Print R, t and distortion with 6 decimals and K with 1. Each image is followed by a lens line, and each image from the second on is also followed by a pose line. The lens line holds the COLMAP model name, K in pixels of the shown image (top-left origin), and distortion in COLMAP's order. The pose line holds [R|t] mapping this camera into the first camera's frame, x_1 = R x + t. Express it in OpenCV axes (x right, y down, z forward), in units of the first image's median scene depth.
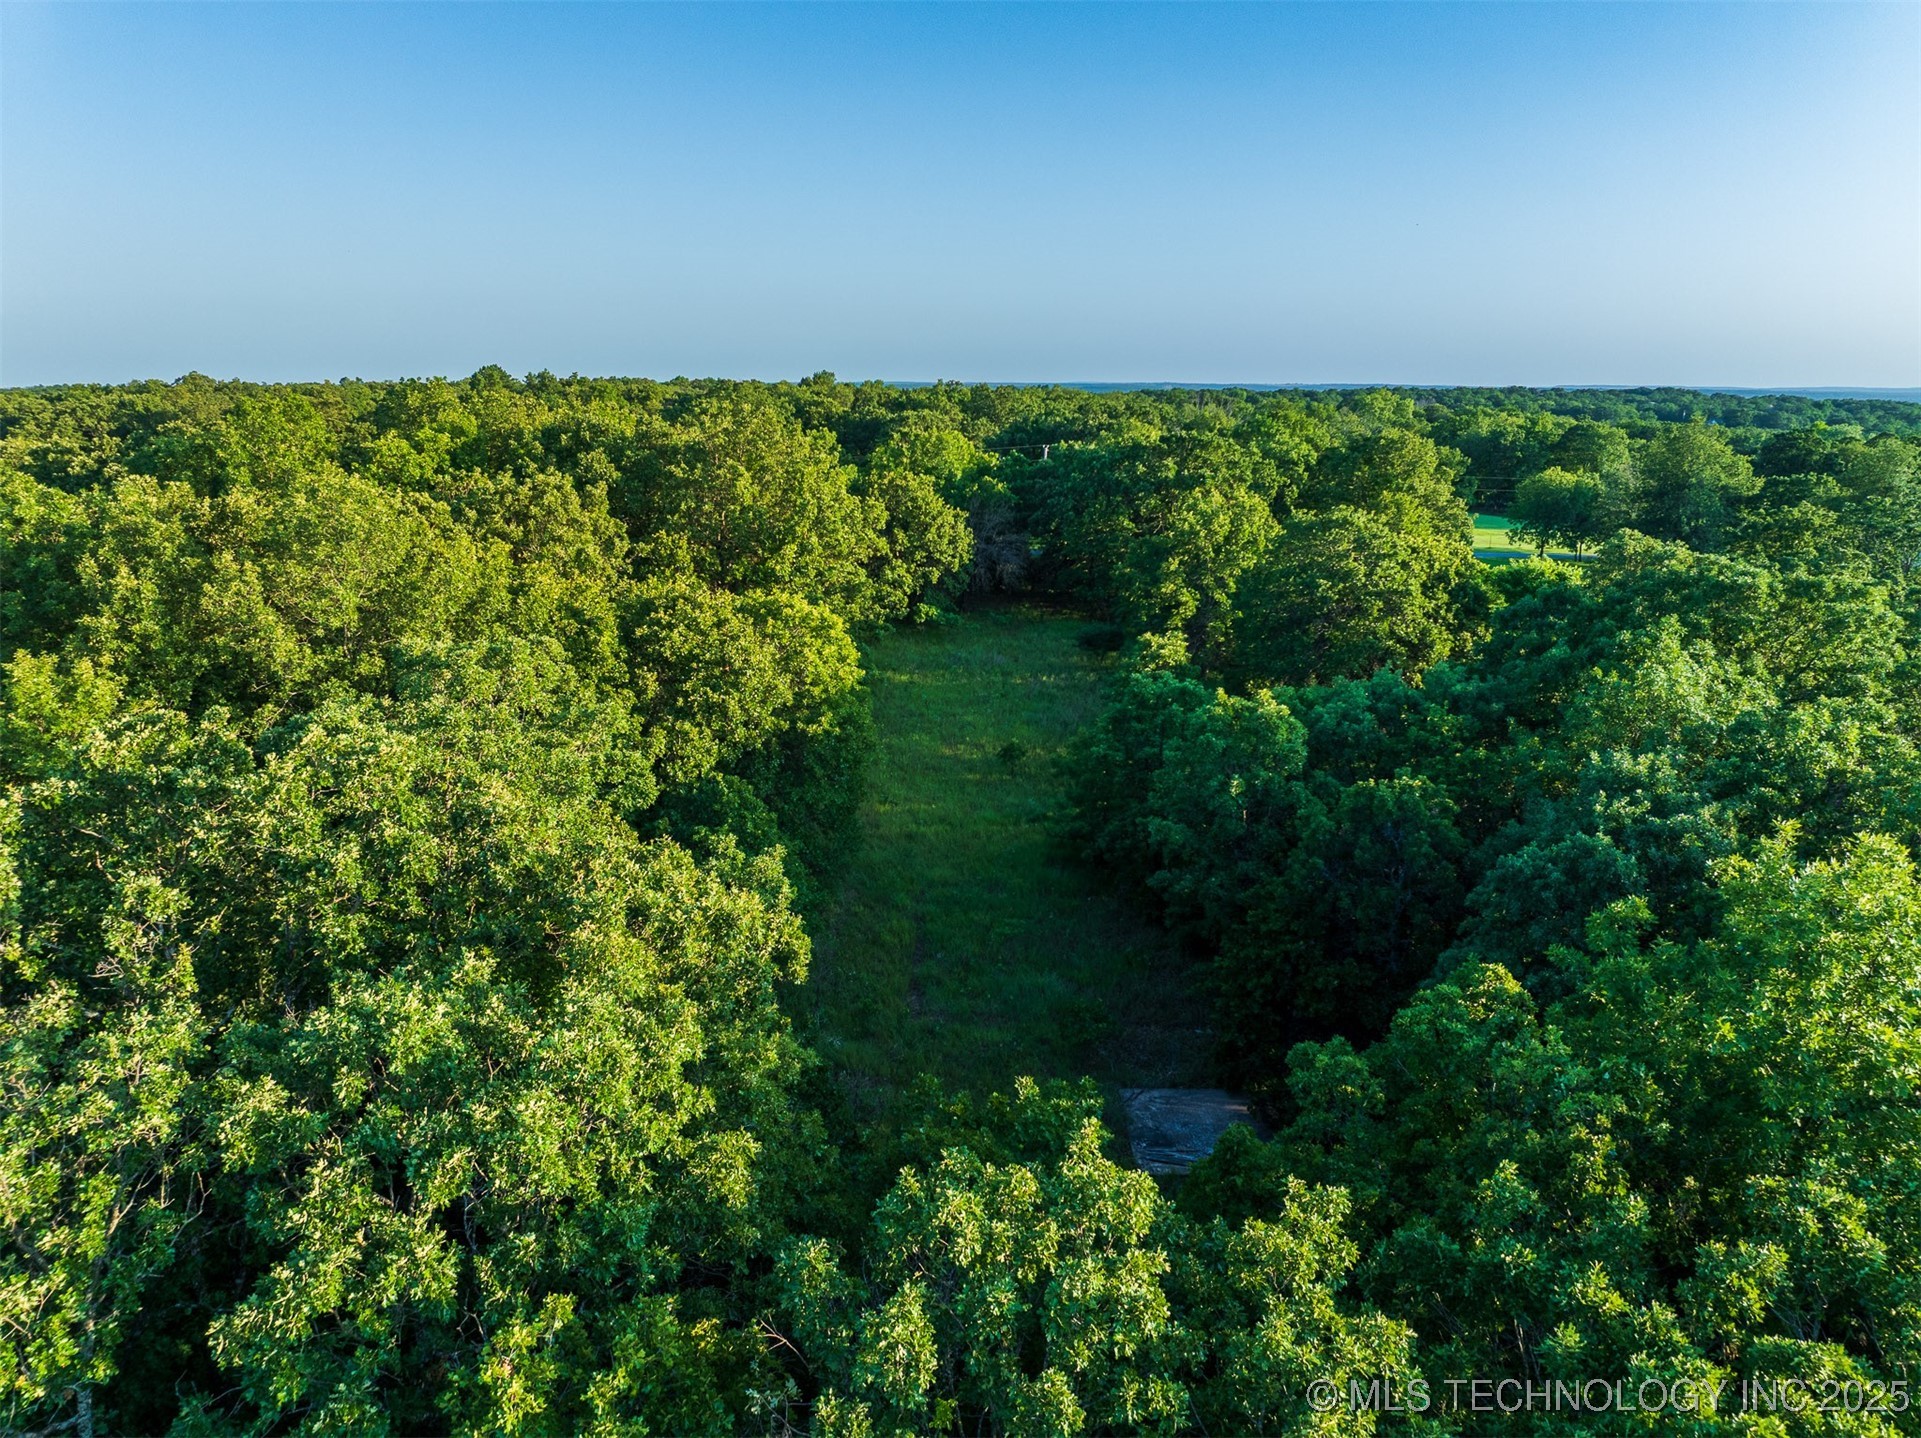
lens RADIAL K [[1340.6, 0, 960.5], [0, 1340.6, 719.0], [0, 0, 1]] dist [-0.039193, 0.005298]
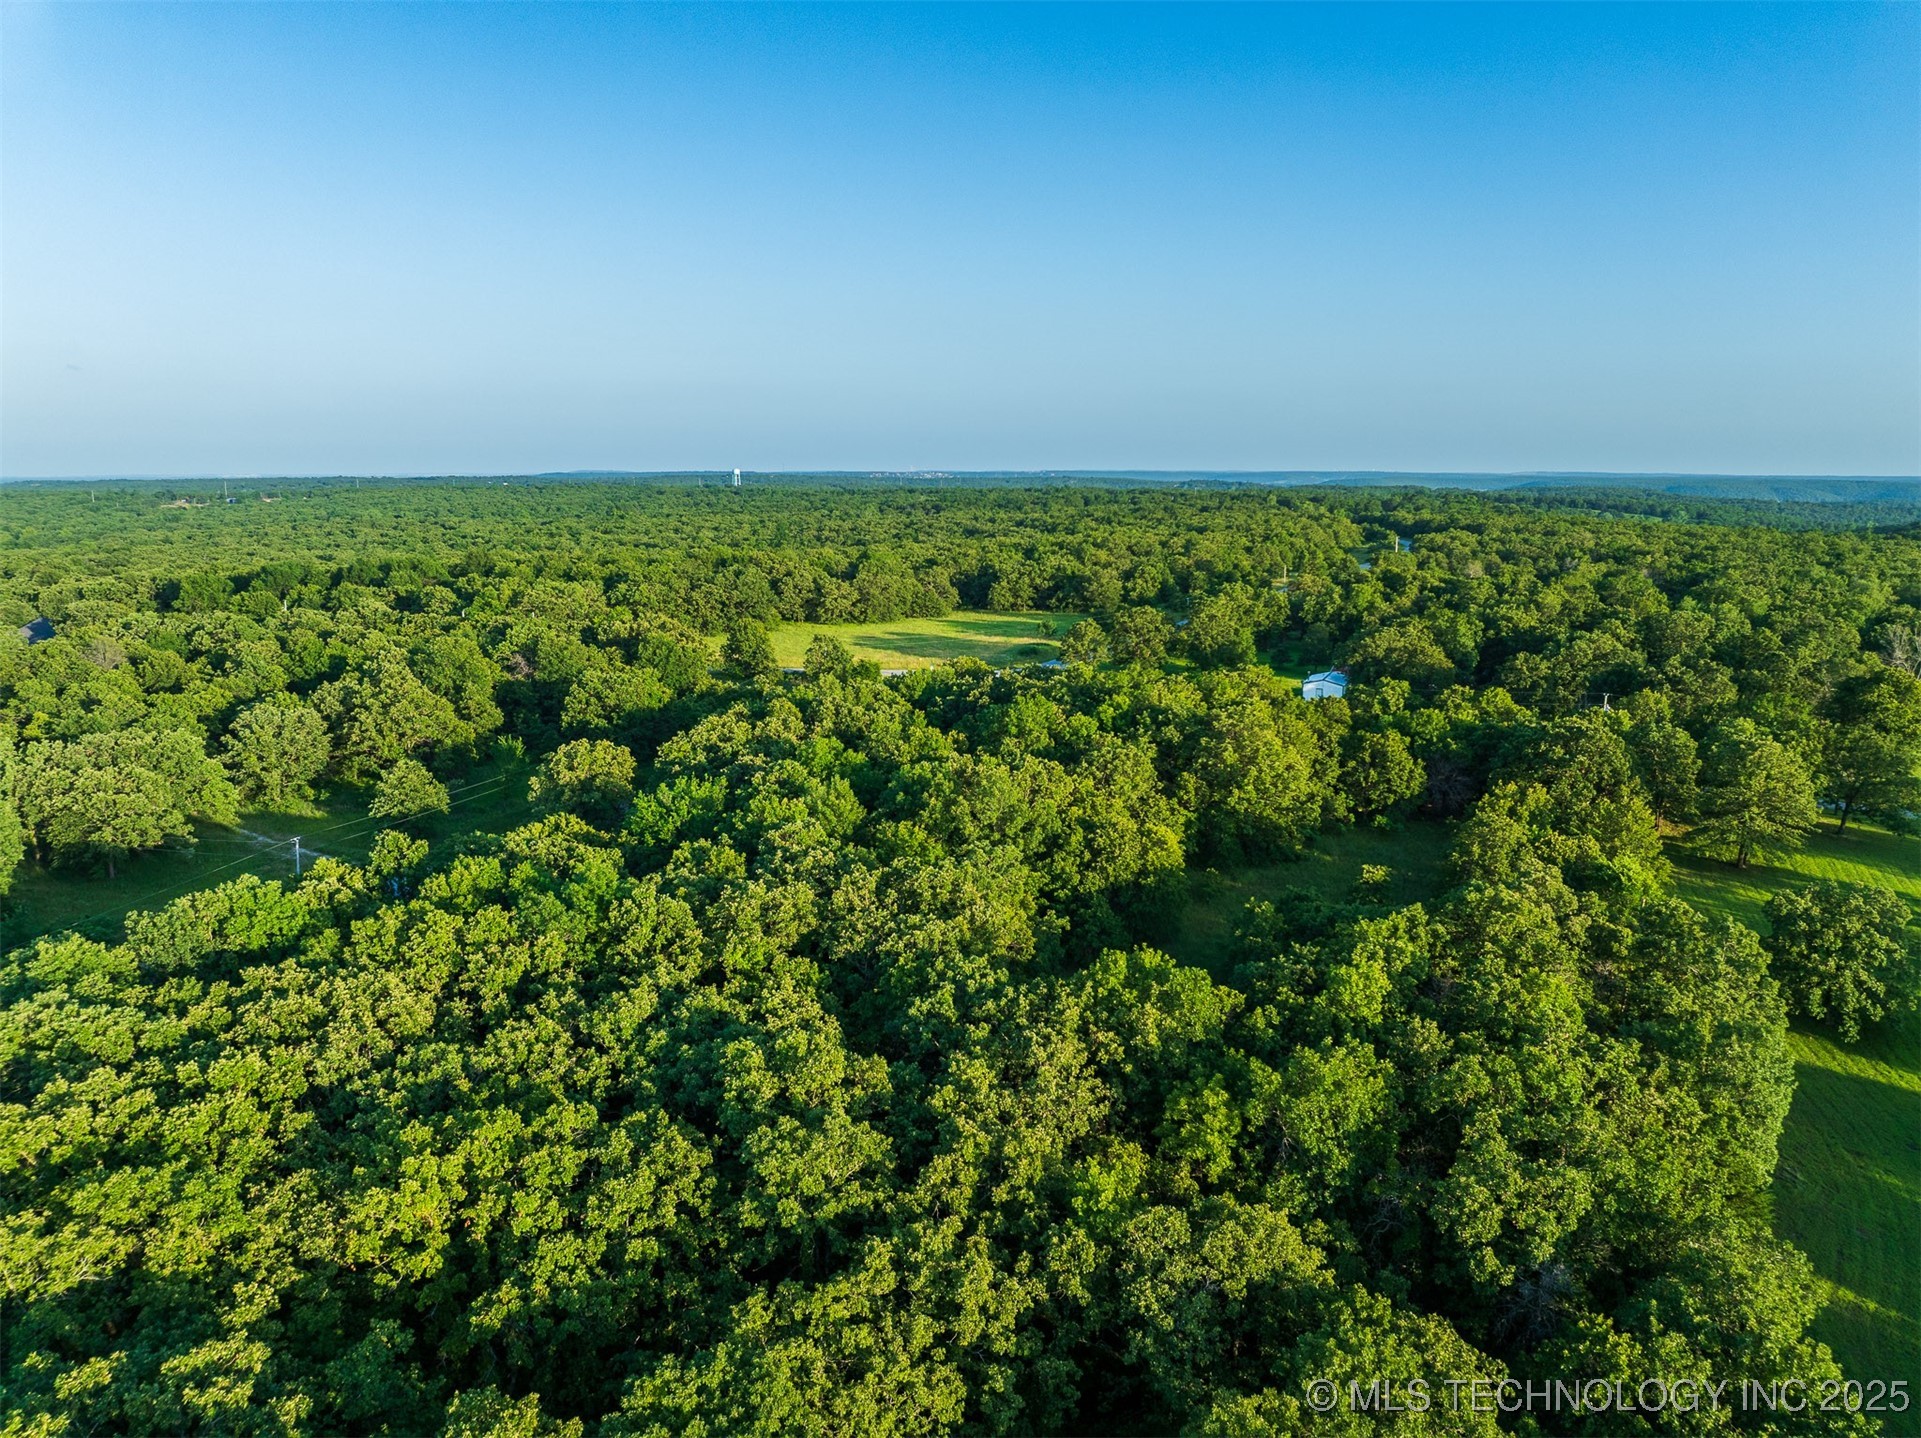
lens RADIAL K [[1340.6, 0, 960.5], [0, 1340.6, 719.0], [0, 0, 1]] dist [-0.039193, 0.005298]
pose [[0.784824, 0.113532, -0.609230, 0.881012], [-0.150617, 0.988544, -0.009809, -0.172283], [0.601137, 0.099459, 0.792933, -1.005862]]
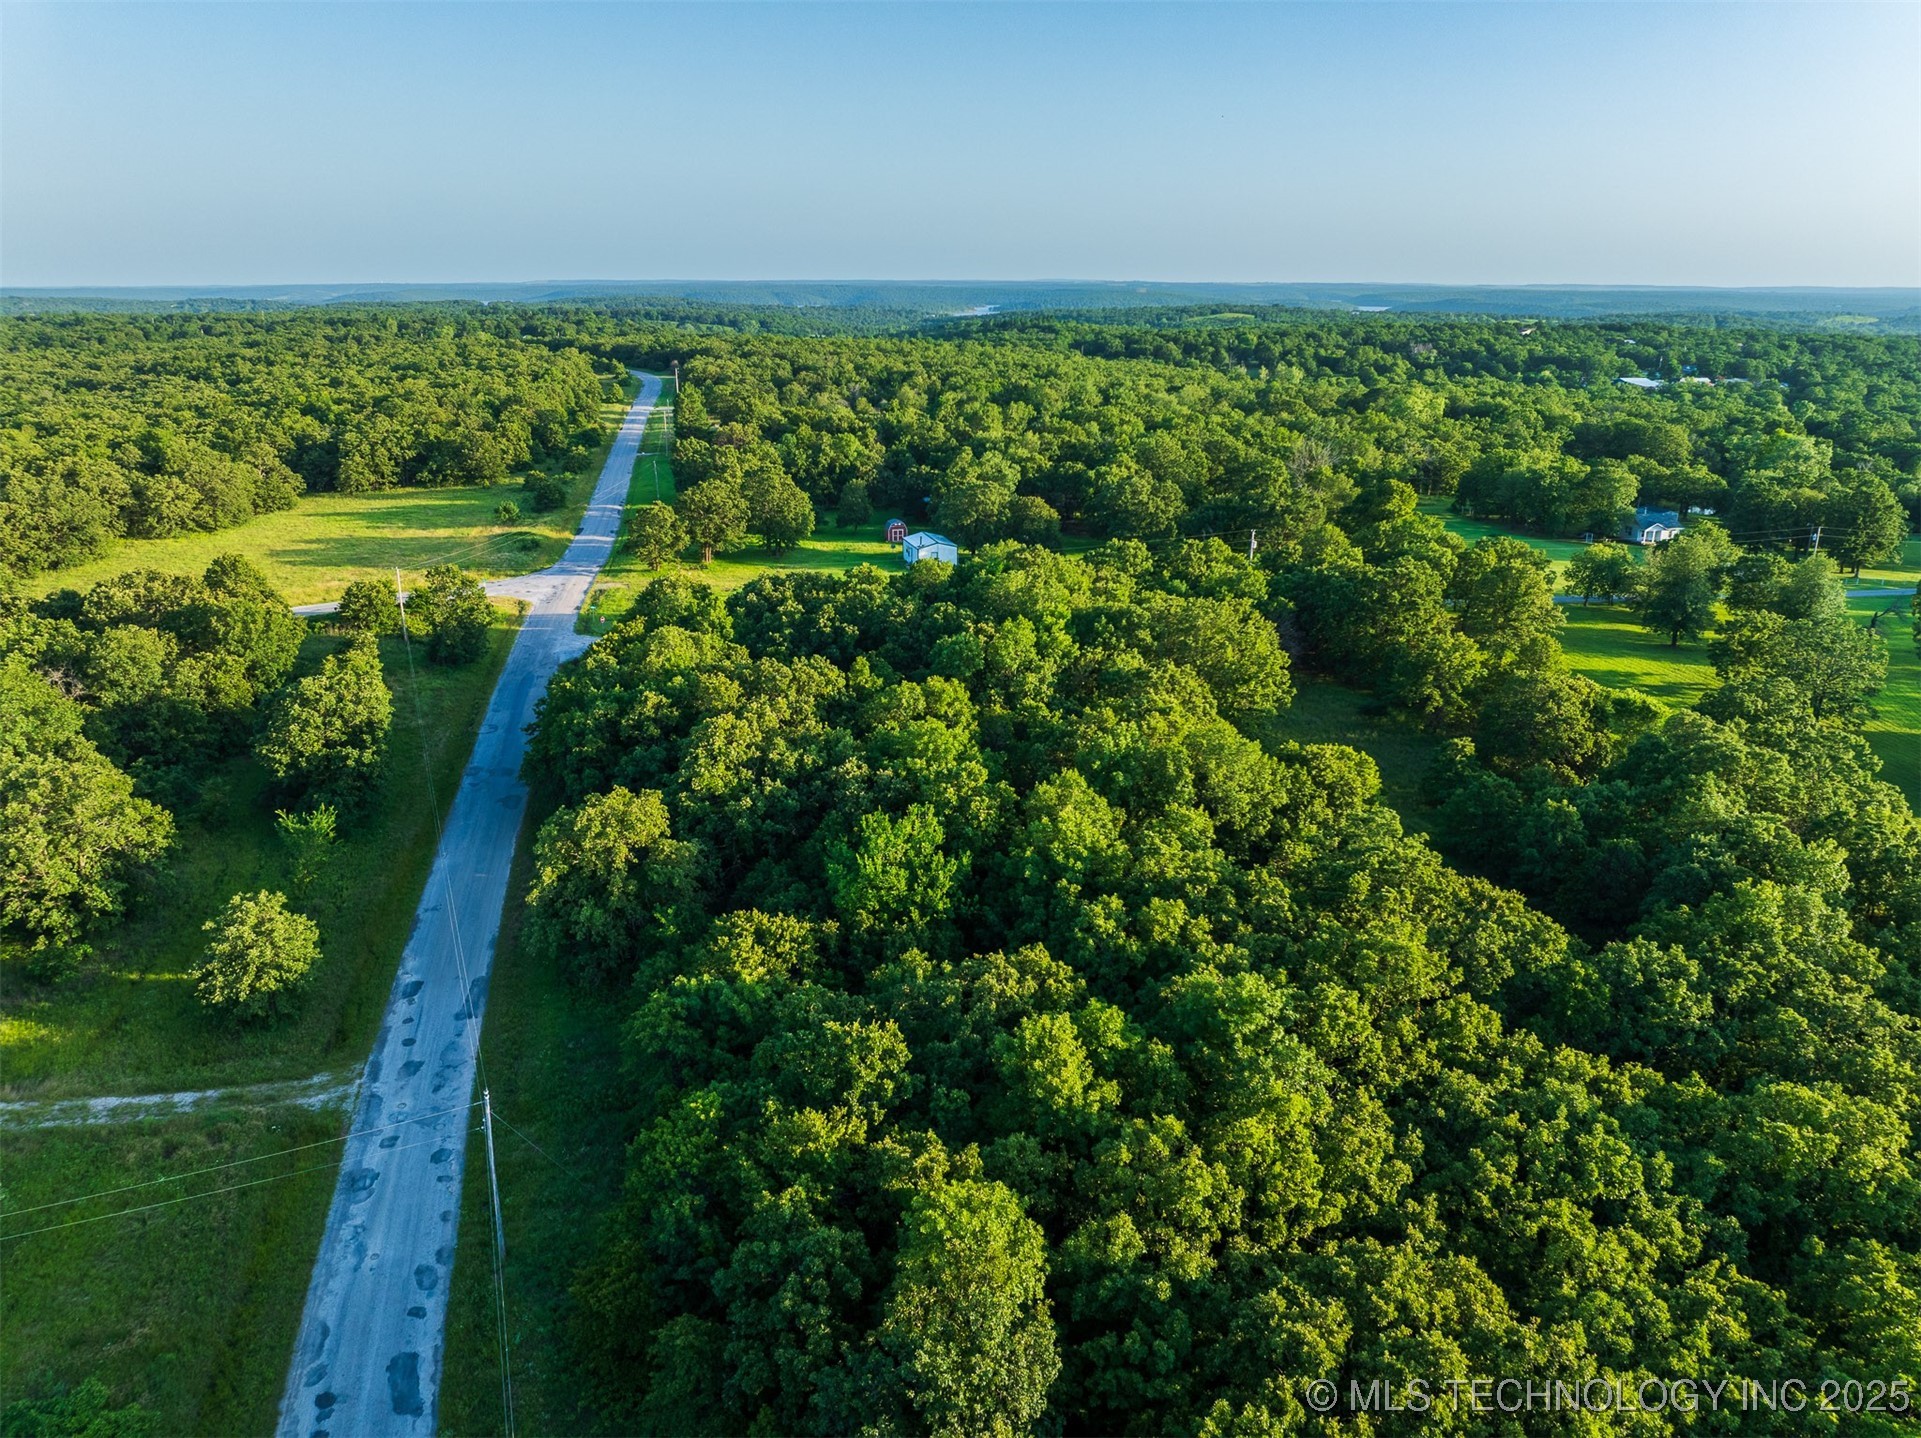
lens RADIAL K [[1349.9, 0, 960.5], [0, 1349.9, 719.0], [0, 0, 1]] dist [-0.039083, -0.005177]
pose [[0.999604, -0.007762, 0.027057, -0.714988], [0.005812, 0.997431, 0.071392, -0.258600], [-0.027541, -0.071207, 0.997081, -1.111439]]
